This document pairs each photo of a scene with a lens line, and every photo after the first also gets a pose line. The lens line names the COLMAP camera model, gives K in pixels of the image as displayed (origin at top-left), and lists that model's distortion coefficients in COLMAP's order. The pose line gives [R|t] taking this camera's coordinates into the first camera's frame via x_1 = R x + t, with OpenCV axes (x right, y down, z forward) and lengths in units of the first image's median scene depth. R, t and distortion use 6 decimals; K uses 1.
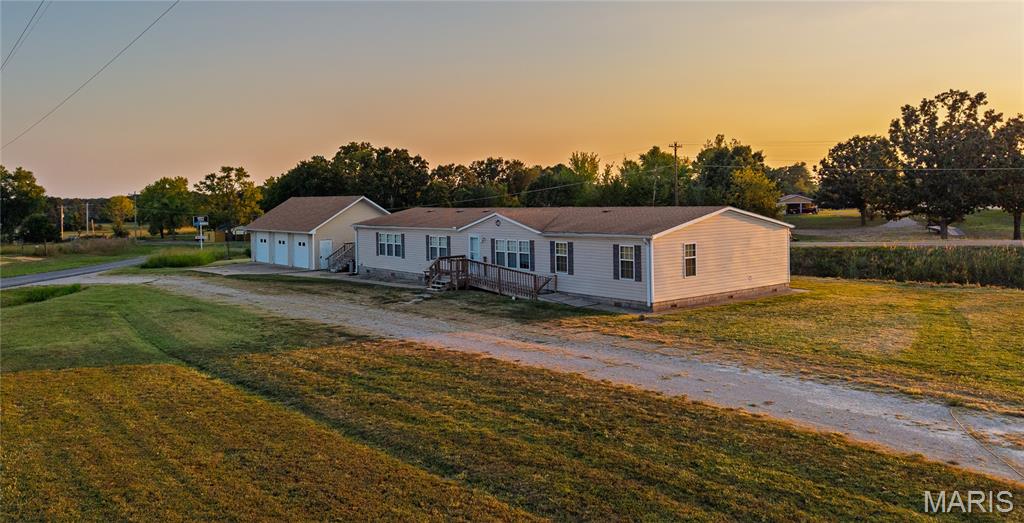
lens RADIAL K [[755.8, 0, 512.0], [0, 755.8, 261.5], [0, 0, 1]] dist [0.009692, 0.001743]
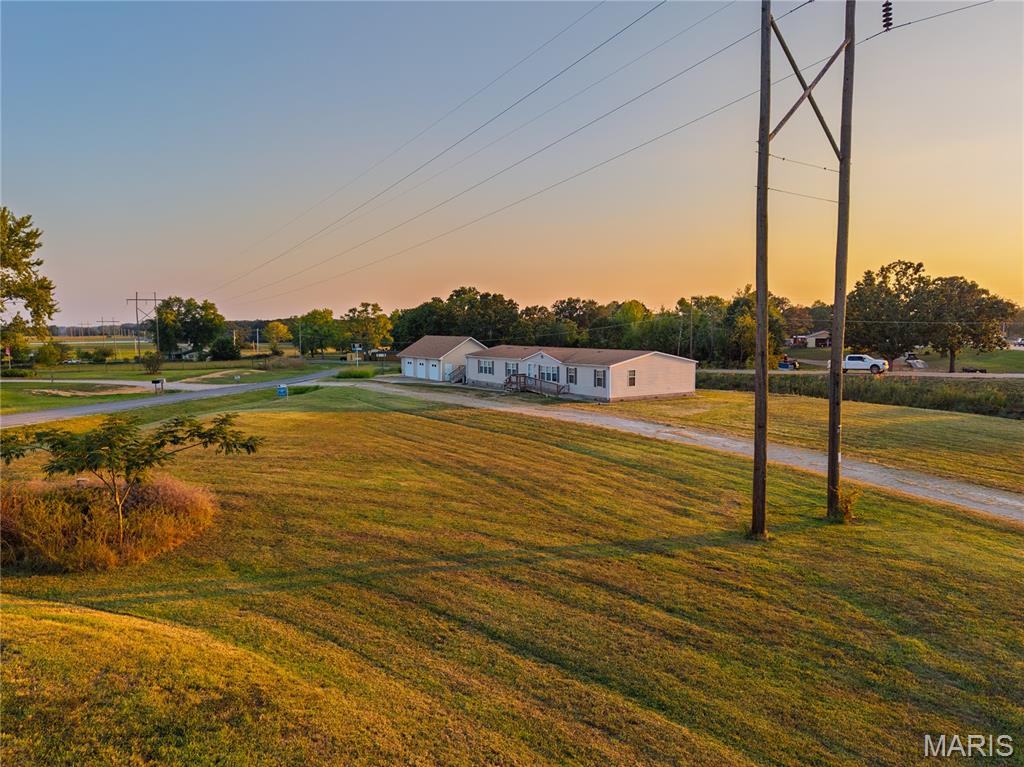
lens RADIAL K [[716.4, 0, 512.0], [0, 716.4, 383.5], [0, 0, 1]] dist [-0.000724, -0.000203]
pose [[0.991239, 0.022342, -0.130178, 0.065882], [-0.022161, 0.999750, 0.002841, 0.005533], [0.130209, 0.000069, 0.991487, -0.364013]]
